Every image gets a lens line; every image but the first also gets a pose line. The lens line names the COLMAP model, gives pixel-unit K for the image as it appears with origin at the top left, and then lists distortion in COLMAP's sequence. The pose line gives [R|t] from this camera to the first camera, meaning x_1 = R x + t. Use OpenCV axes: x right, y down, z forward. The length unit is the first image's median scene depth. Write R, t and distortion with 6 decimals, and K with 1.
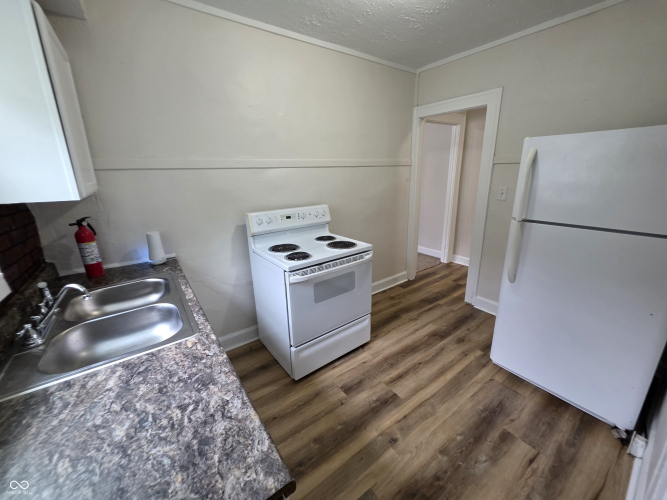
lens RADIAL K [[268.8, 0, 332.9], [0, 268.8, 248.7], [0, 0, 1]] dist [0.002754, 0.000186]
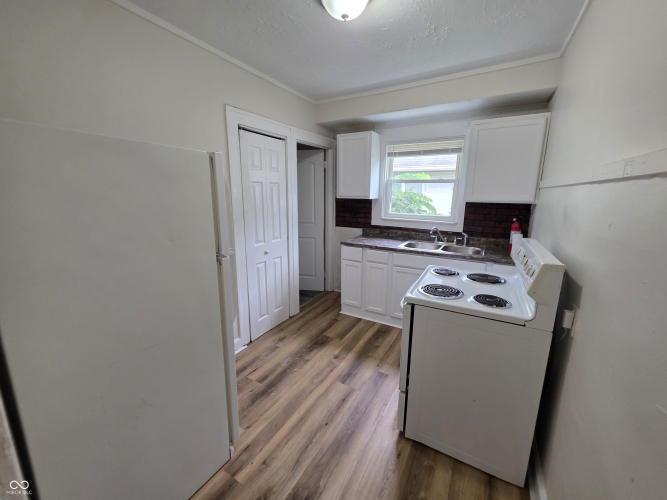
lens RADIAL K [[268.8, 0, 332.7], [0, 268.8, 247.8], [0, 0, 1]] dist [0.002754, 0.000186]
pose [[-0.918943, 0.085575, -0.384993, 0.693578], [-0.106840, 0.885659, 0.451877, -0.499640], [0.379642, 0.456382, -0.804728, 1.712096]]
